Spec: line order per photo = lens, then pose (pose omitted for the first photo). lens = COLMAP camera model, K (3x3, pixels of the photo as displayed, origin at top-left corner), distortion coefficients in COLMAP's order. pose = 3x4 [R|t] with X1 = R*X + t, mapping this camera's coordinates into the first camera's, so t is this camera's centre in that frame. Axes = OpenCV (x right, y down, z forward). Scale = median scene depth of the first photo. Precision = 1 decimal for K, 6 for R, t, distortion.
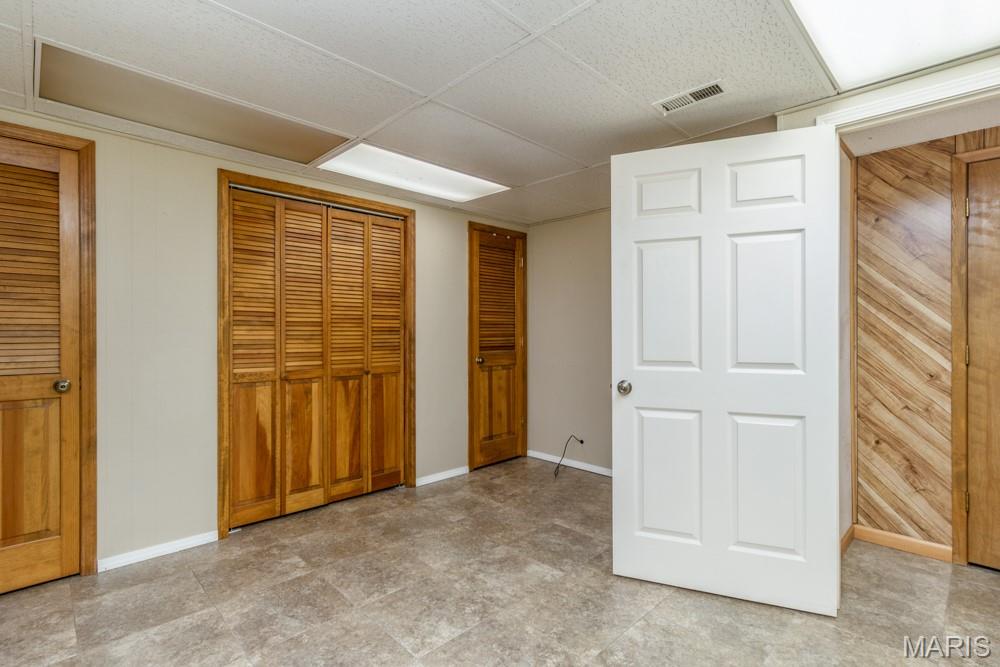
lens RADIAL K [[474.7, 0, 502.8], [0, 474.7, 328.7], [0, 0, 1]] dist [0.000957, -0.000068]
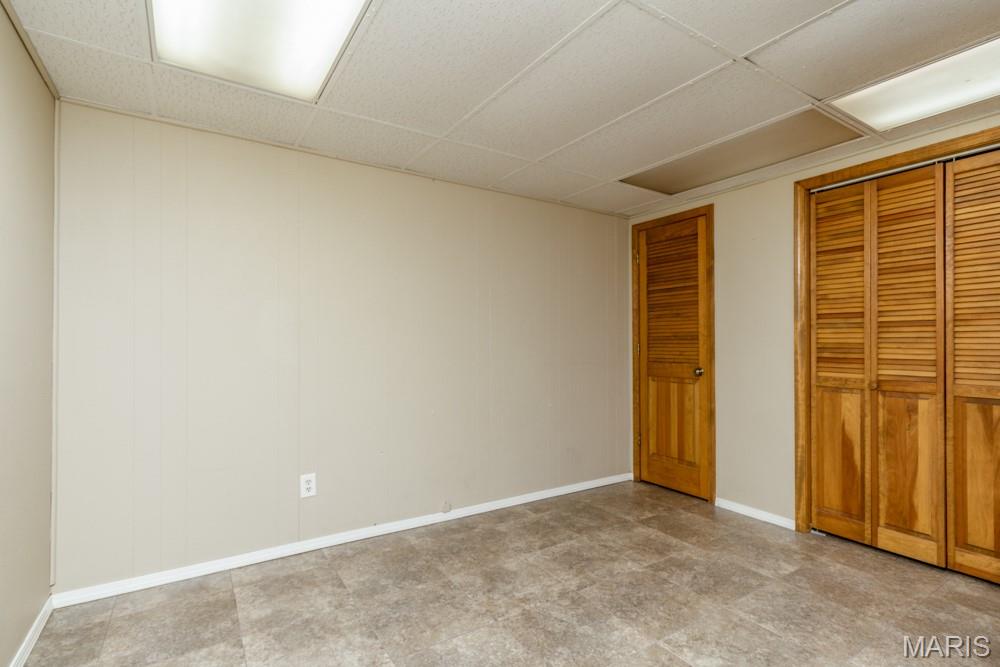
lens RADIAL K [[479.7, 0, 494.4], [0, 479.7, 341.0], [0, 0, 1]] dist [0.004291, 0.000361]
pose [[-0.210394, -0.009607, -0.977570, 0.560652], [0.000775, 0.999950, -0.009994, 0.028420], [0.977616, -0.002860, -0.210376, 0.530697]]
